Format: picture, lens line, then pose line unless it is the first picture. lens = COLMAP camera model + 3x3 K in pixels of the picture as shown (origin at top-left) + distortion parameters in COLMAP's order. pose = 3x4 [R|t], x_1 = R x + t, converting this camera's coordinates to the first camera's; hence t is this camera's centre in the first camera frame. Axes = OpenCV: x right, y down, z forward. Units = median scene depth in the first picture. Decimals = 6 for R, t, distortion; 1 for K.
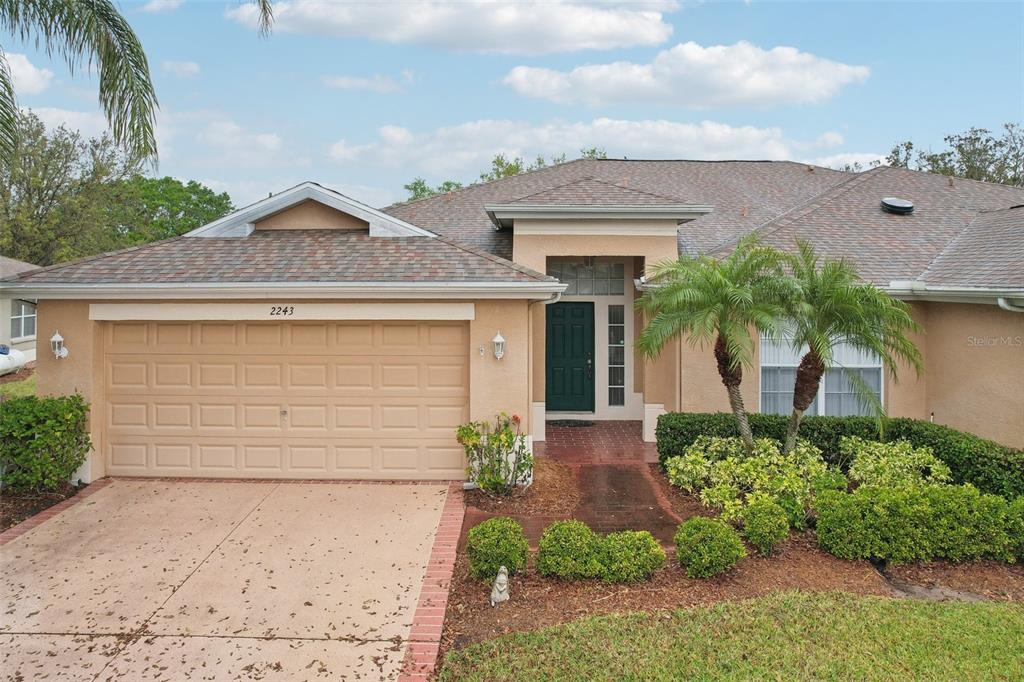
lens RADIAL K [[663.4, 0, 509.3], [0, 663.4, 279.6], [0, 0, 1]] dist [-0.026725, 0.001001]
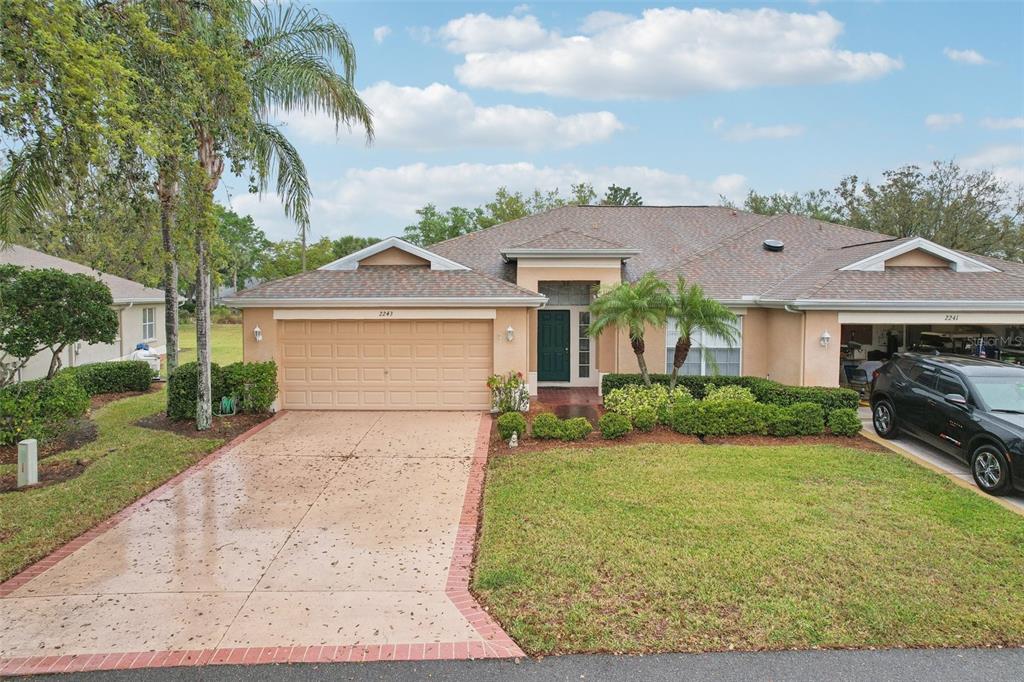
lens RADIAL K [[641.5, 0, 512.0], [0, 641.5, 341.0], [0, 0, 1]] dist [-0.006869, -0.000581]
pose [[0.999984, -0.002491, 0.005062, -0.018332], [0.002120, 0.997400, 0.072035, -0.002343], [-0.005228, -0.072023, 0.997389, -0.679505]]
